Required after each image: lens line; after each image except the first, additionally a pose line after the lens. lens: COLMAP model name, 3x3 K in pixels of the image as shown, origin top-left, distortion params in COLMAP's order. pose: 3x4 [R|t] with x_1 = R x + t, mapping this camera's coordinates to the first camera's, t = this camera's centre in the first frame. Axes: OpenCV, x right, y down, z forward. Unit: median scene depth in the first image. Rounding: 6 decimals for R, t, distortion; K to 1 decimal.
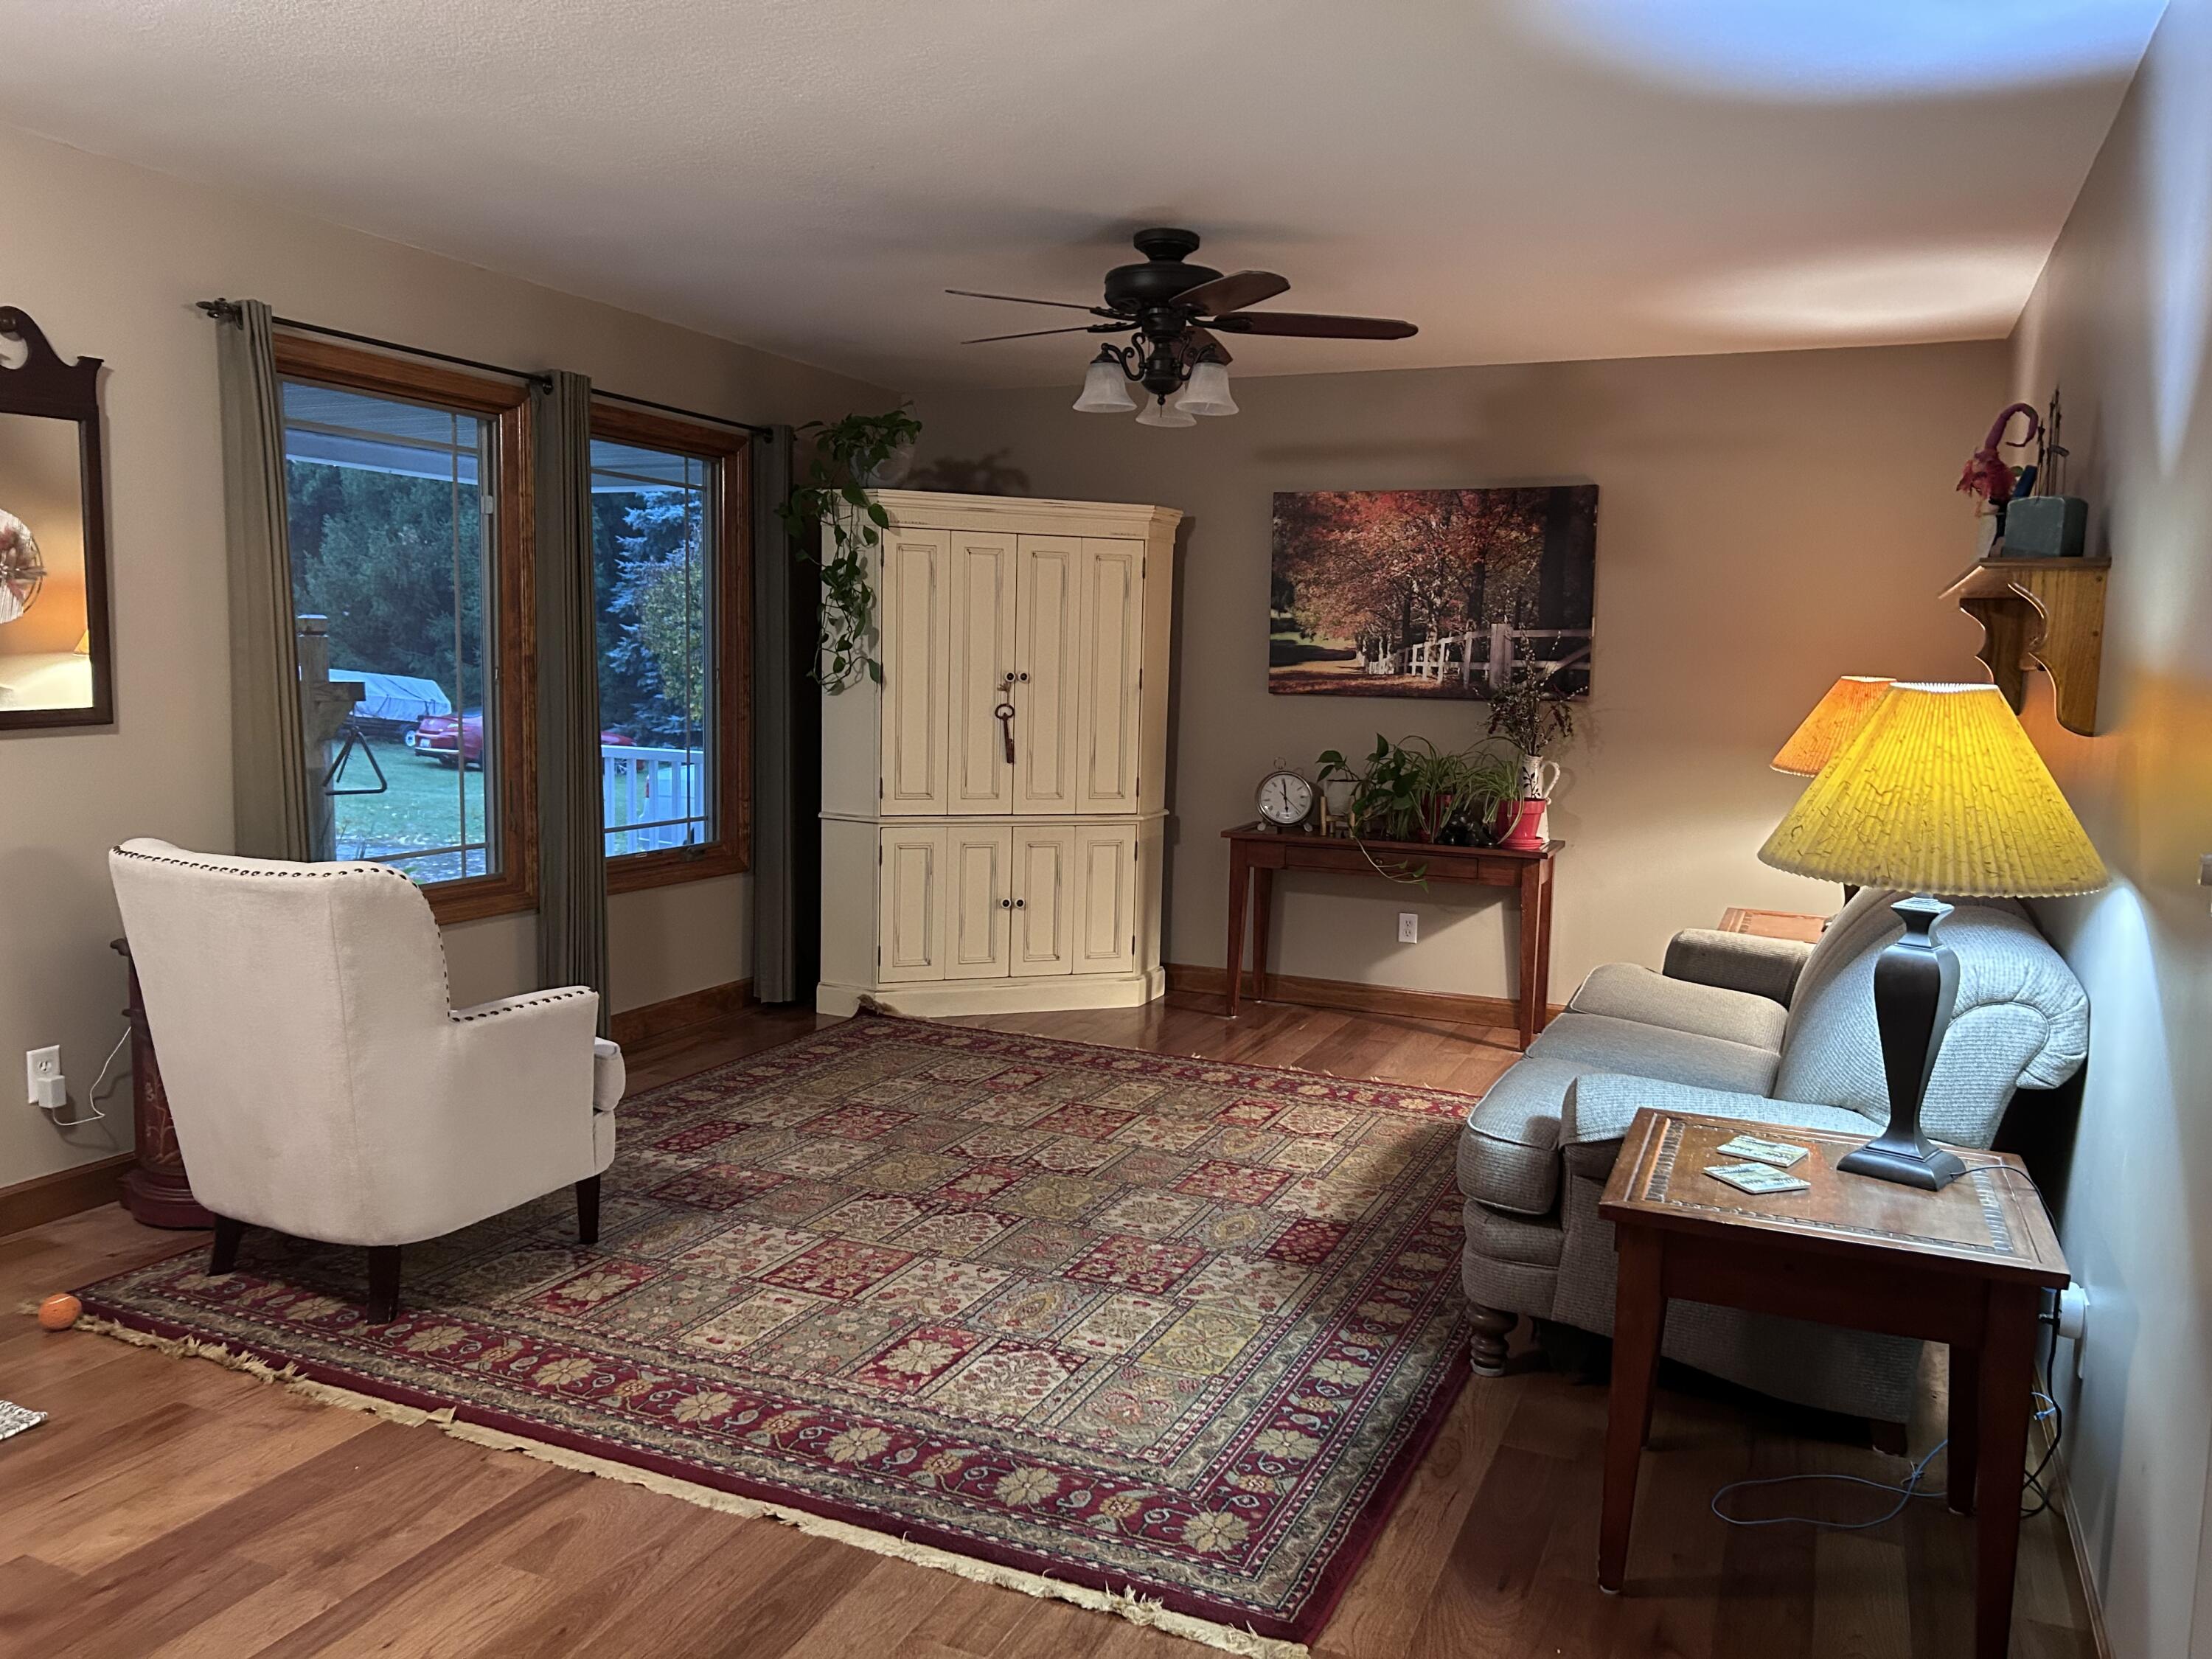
lens RADIAL K [[1662.0, 0, 1091.6], [0, 1662.0, 840.9], [0, 0, 1]] dist [0.068881, -0.064572]
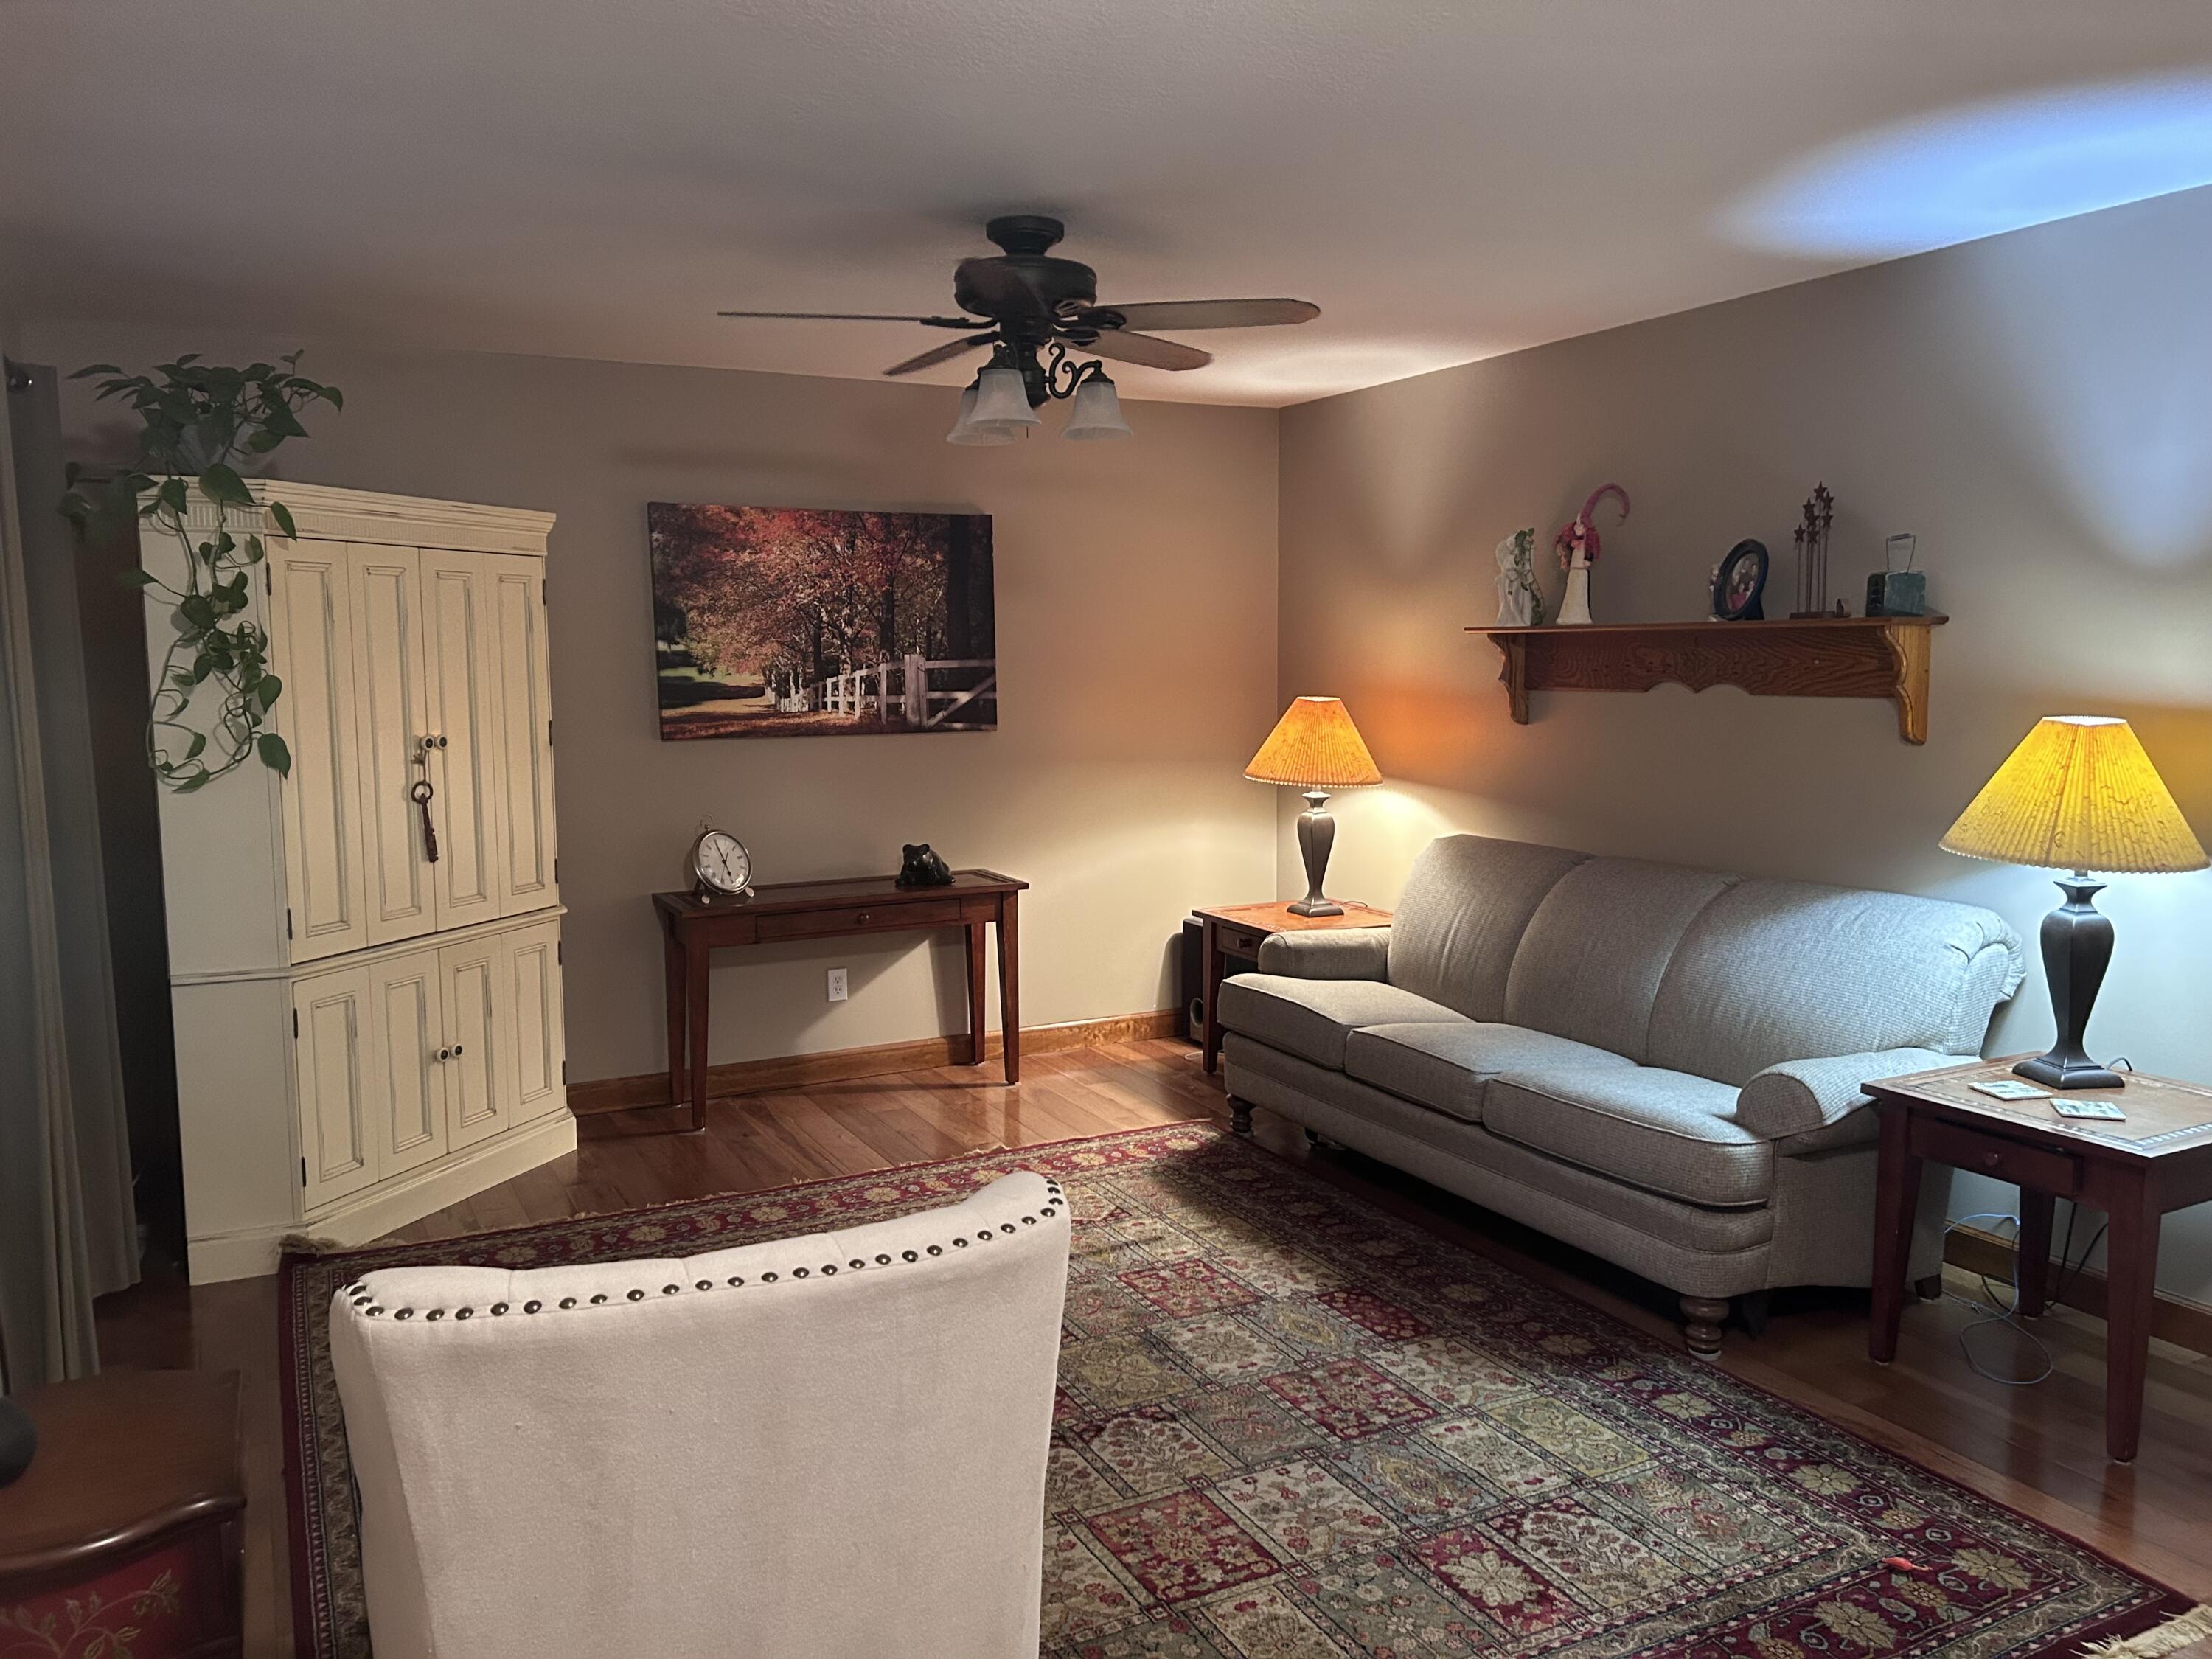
lens RADIAL K [[1662.0, 0, 1122.7], [0, 1662.0, 836.4], [0, 0, 1]] dist [0.068881, -0.064572]
pose [[0.616418, -0.114430, 0.779060, -0.451738], [0.106866, 0.992388, 0.061209, -0.073614], [-0.780133, 0.045525, 0.623955, 0.321212]]
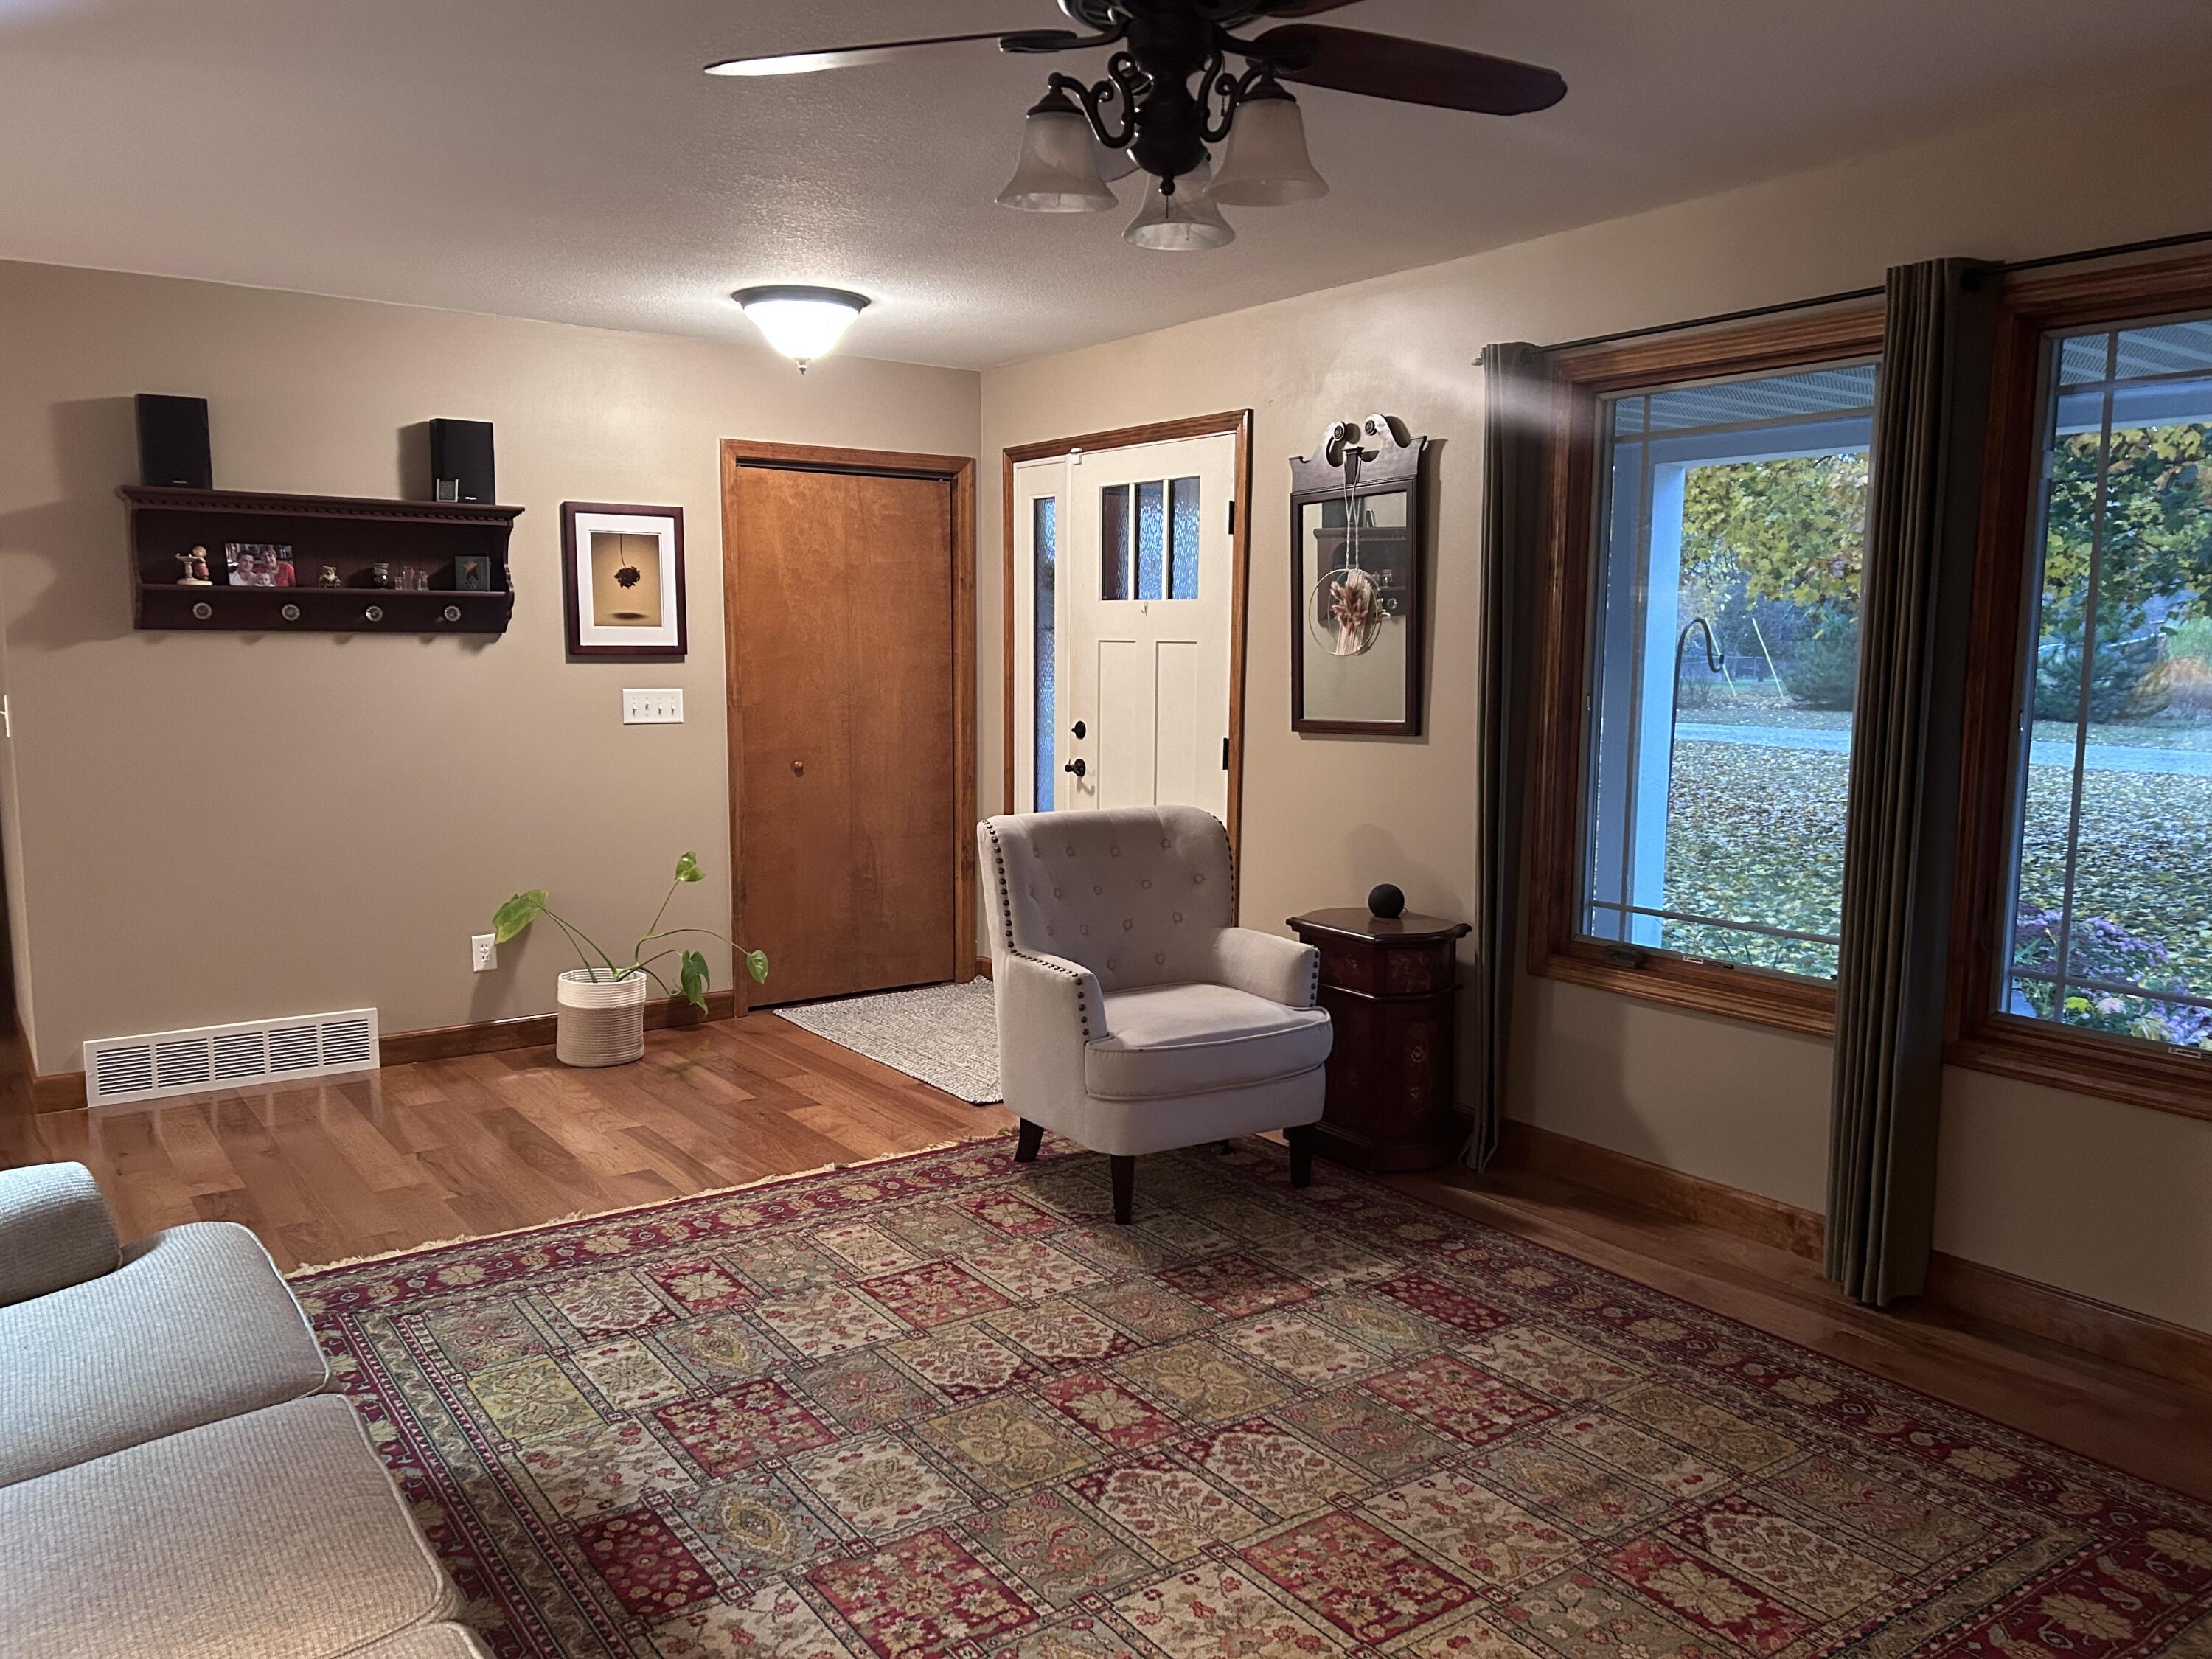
lens RADIAL K [[1662.0, 0, 1101.8], [0, 1662.0, 825.6], [0, 0, 1]] dist [0.068881, -0.064572]
pose [[-0.508954, 0.076557, -0.857383, 0.383417], [-0.110502, 0.981985, 0.153278, -0.109618], [0.853672, 0.172754, -0.491326, 0.935736]]
